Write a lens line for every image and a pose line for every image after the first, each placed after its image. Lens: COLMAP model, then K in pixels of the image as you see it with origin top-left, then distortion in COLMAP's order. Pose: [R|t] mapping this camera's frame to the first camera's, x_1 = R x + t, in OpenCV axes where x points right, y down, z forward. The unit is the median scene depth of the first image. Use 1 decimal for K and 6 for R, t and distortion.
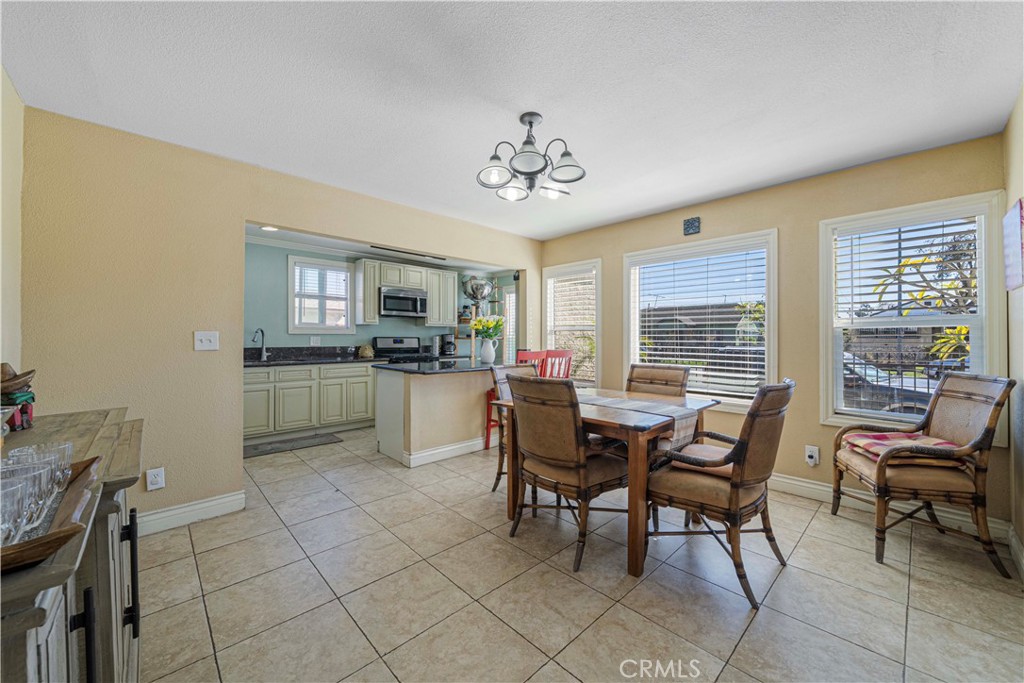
lens RADIAL K [[382.6, 0, 506.3], [0, 382.6, 336.7], [0, 0, 1]] dist [-0.001751, -0.000017]
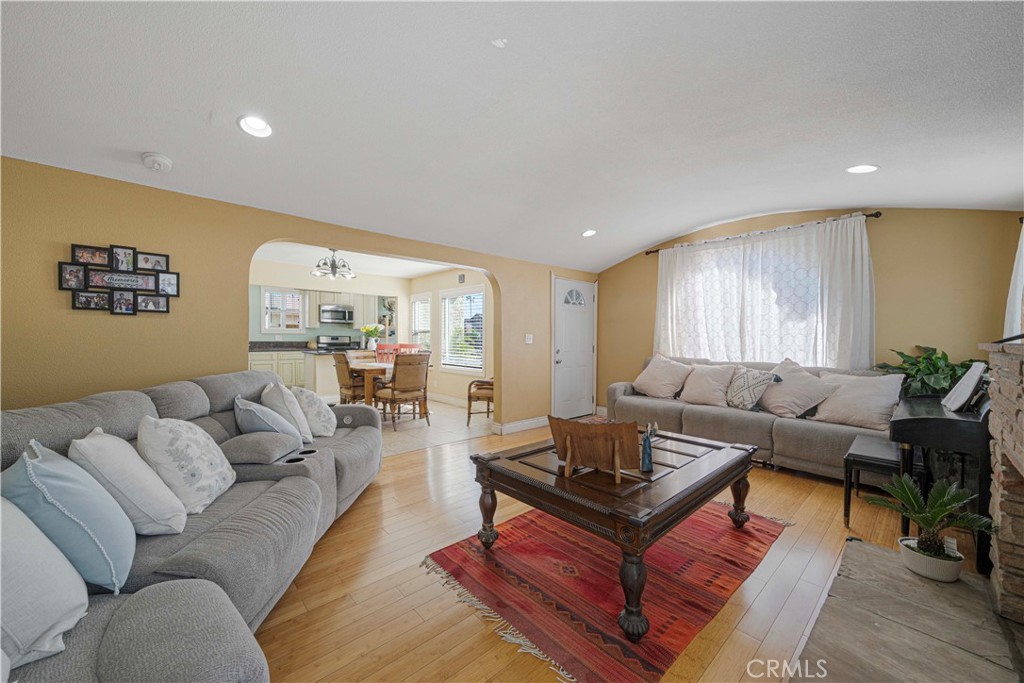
lens RADIAL K [[382.6, 0, 506.3], [0, 382.6, 336.7], [0, 0, 1]] dist [-0.001751, -0.000017]
pose [[0.999647, 0.007548, -0.025472, 0.490918], [-0.007515, 0.999971, 0.001400, -0.002971], [0.025481, -0.001208, 0.999675, -0.578852]]
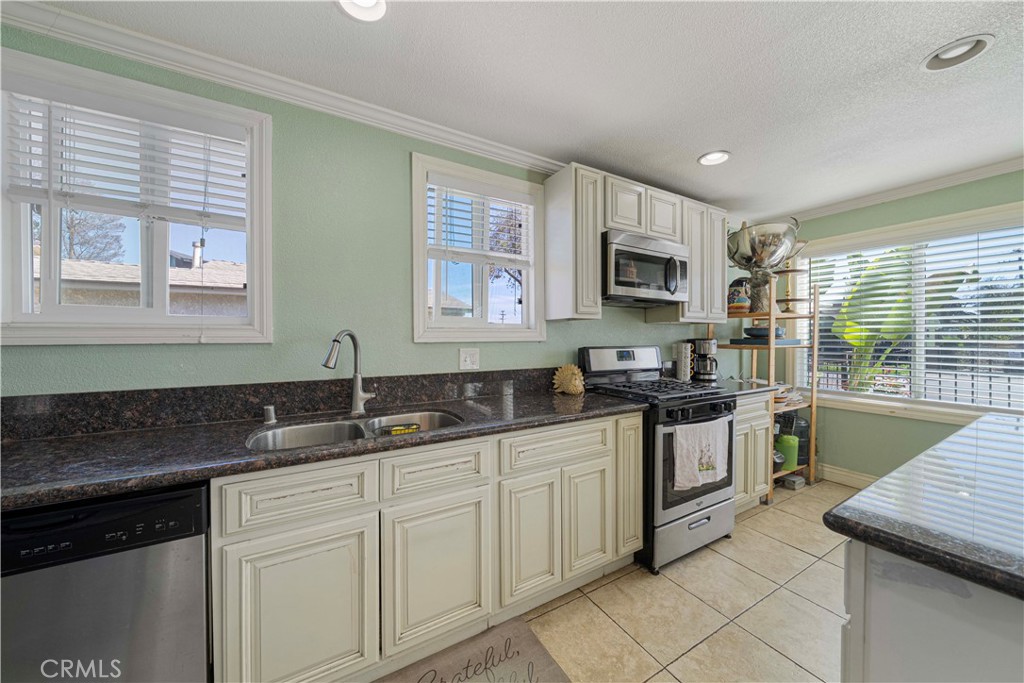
lens RADIAL K [[348.8, 0, 508.6], [0, 348.8, 340.5], [0, 0, 1]] dist [-0.001291, -0.000027]
pose [[0.973743, -0.000722, -0.227647, -0.348485], [0.004109, 0.999888, 0.014408, -0.013697], [0.227611, -0.014965, 0.973637, 0.595299]]
